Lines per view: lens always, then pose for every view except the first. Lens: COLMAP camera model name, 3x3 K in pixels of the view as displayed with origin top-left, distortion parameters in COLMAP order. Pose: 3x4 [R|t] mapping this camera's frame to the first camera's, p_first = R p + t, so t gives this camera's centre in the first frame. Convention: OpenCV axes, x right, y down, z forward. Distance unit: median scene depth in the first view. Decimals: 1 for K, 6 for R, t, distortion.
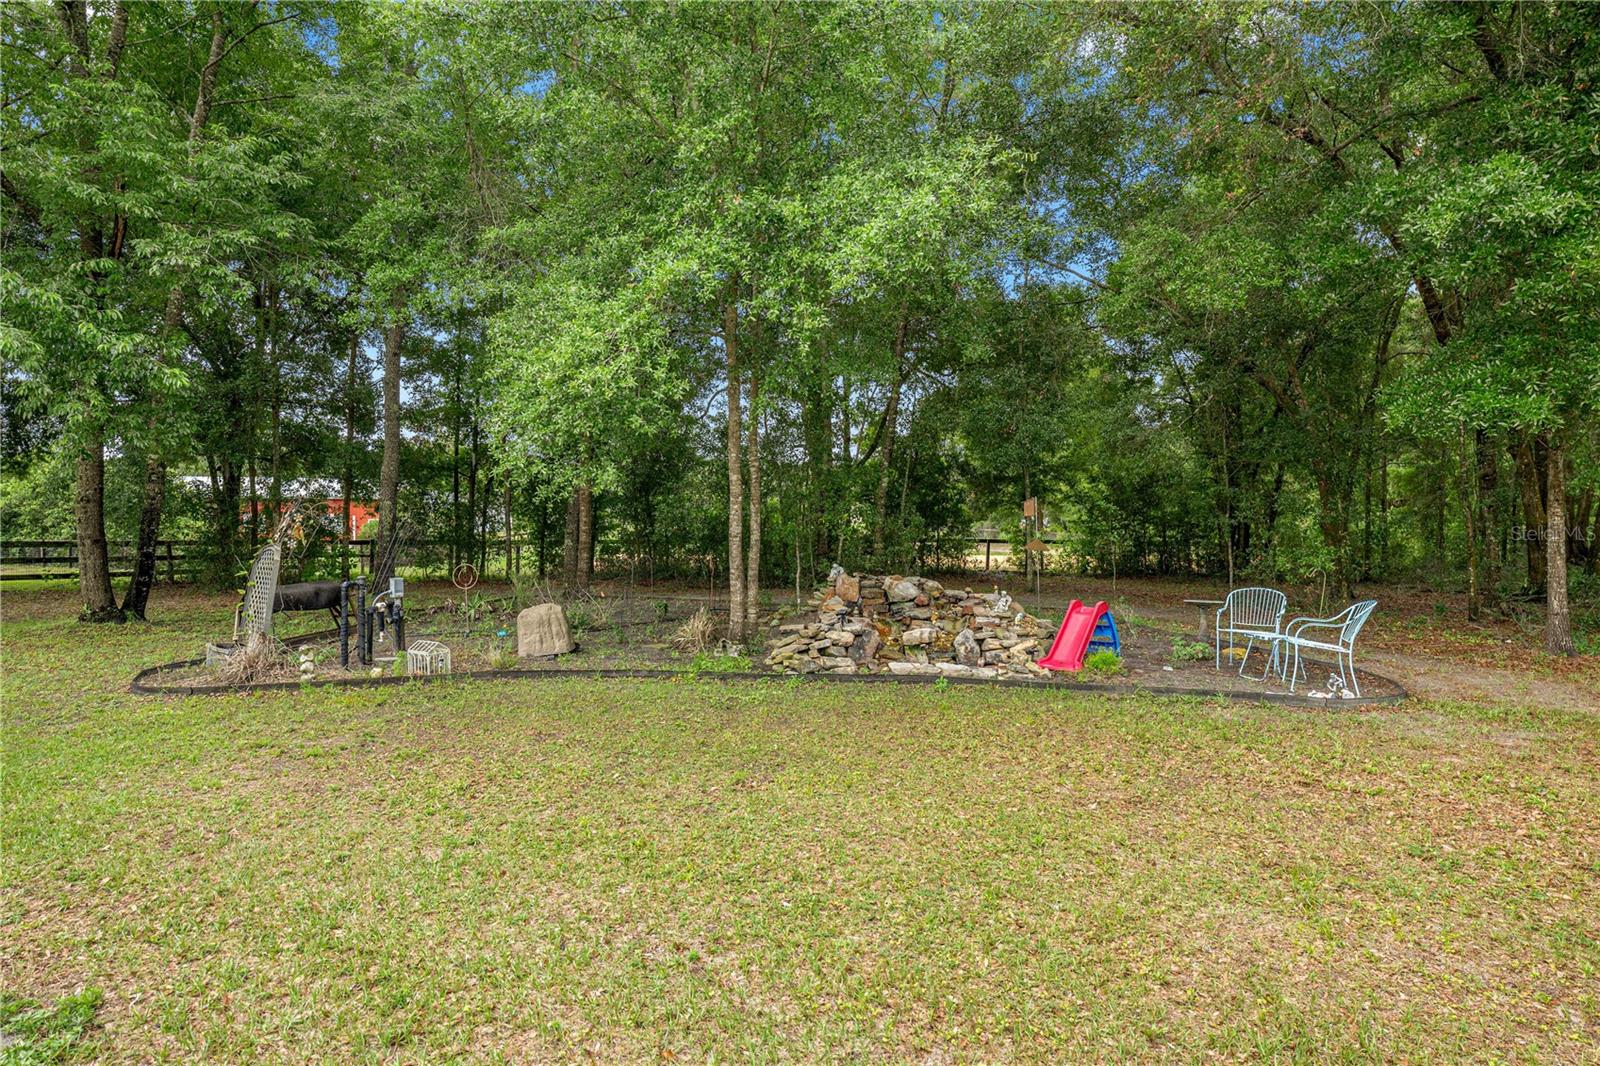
lens RADIAL K [[907.2, 0, 803.7], [0, 907.2, 525.9], [0, 0, 1]] dist [0.002393, 0.000987]
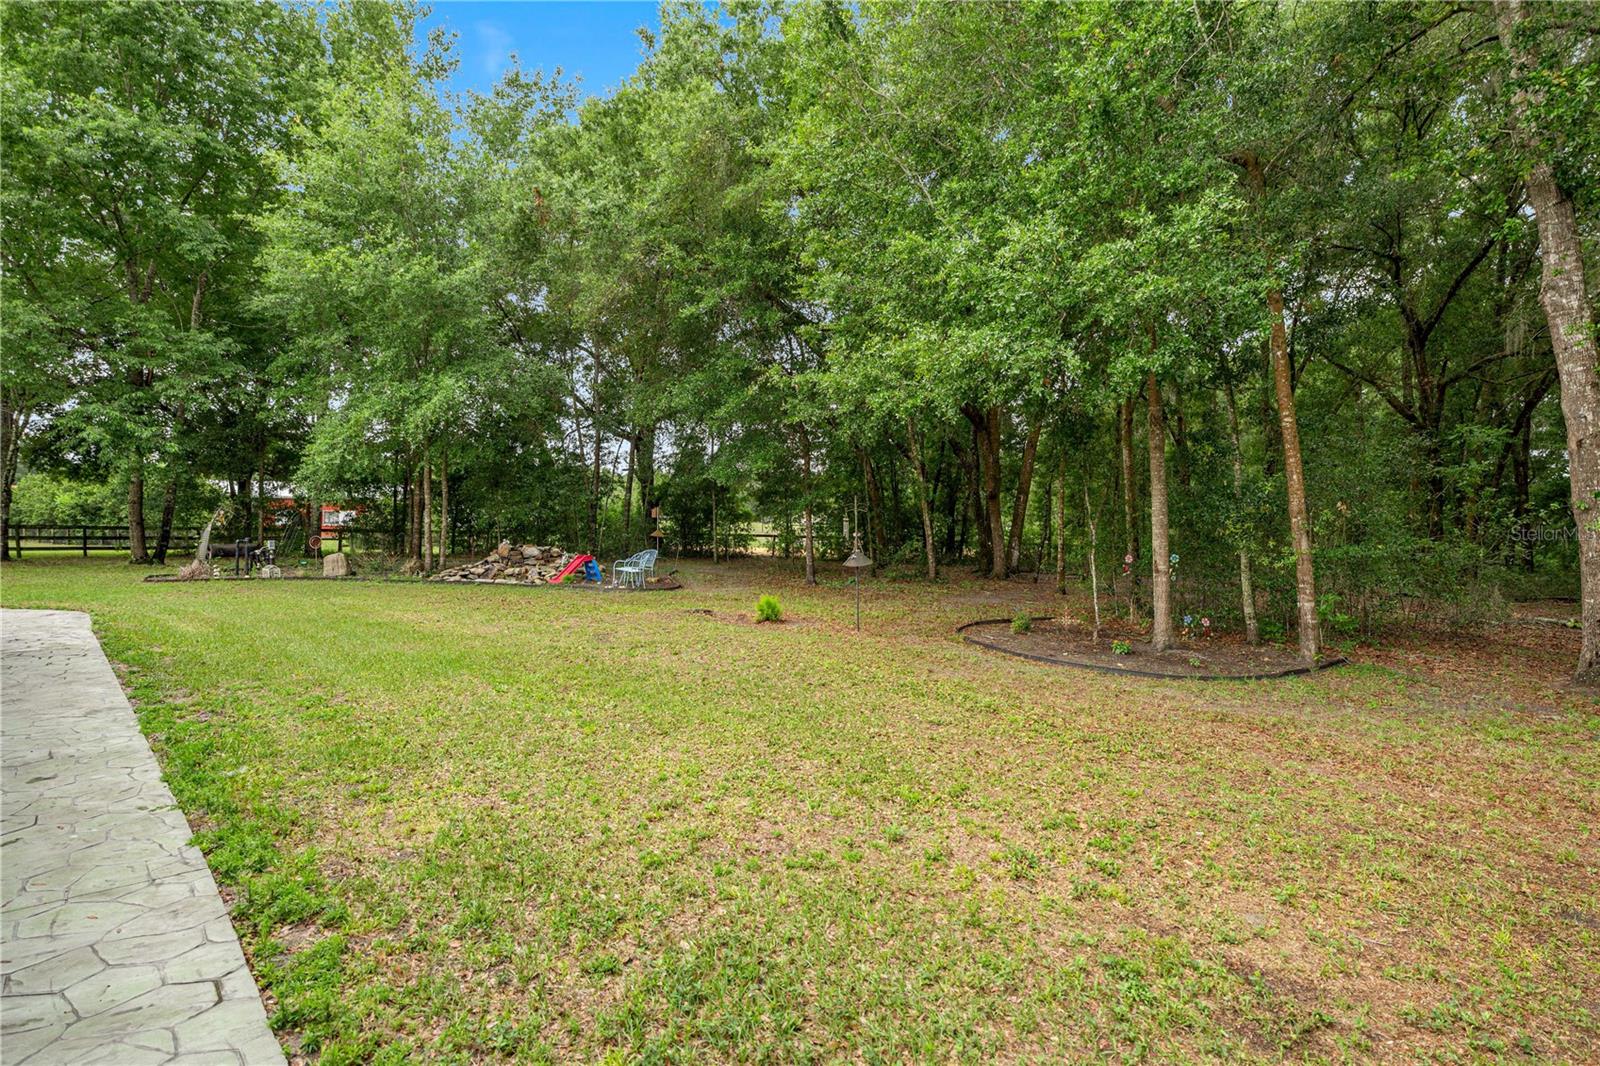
lens RADIAL K [[783.4, 0, 800.0], [0, 783.4, 533.0], [0, 0, 1]] dist [-0.001451, -0.000439]
pose [[0.999771, 0.014539, 0.015705, 0.627525], [-0.014637, 0.999874, 0.006086, 0.006391], [-0.015614, -0.006315, 0.999858, -0.717212]]
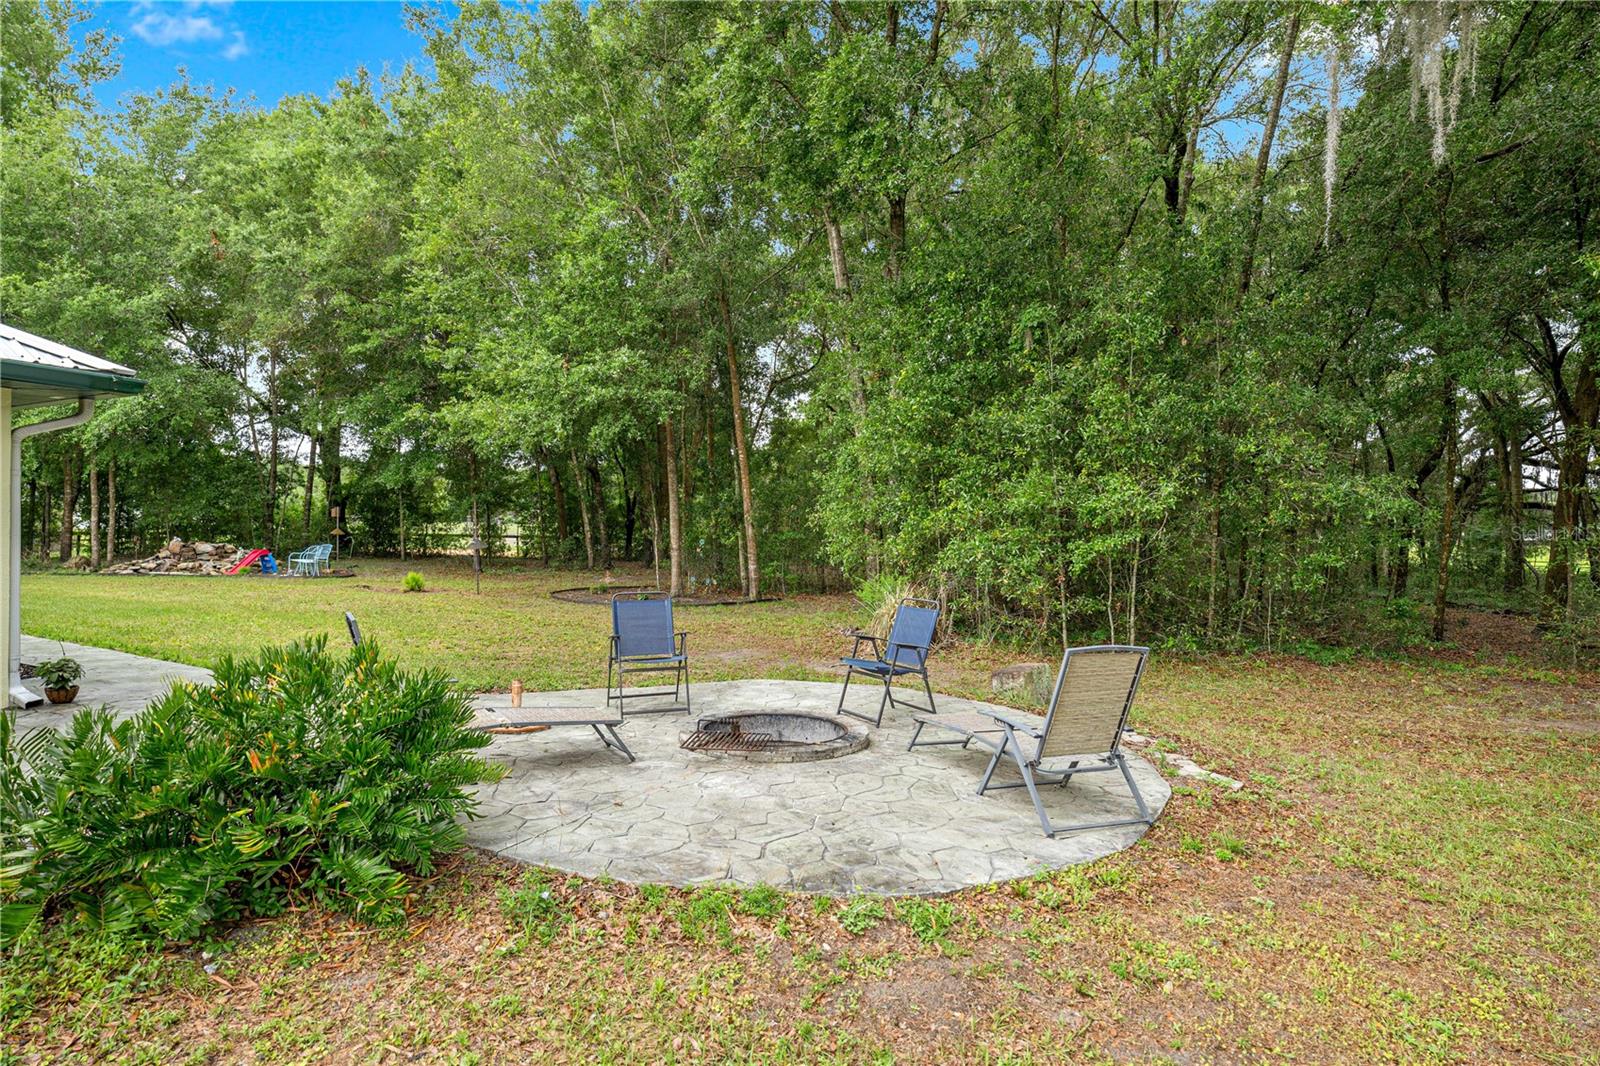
lens RADIAL K [[907.2, 0, 803.7], [0, 907.2, 525.9], [0, 0, 1]] dist [0.002393, 0.000987]
pose [[0.958661, 0.011289, 0.284327, 0.801864], [-0.009310, 0.999922, -0.008313, 0.018397], [-0.284398, 0.005323, 0.958691, -1.410971]]
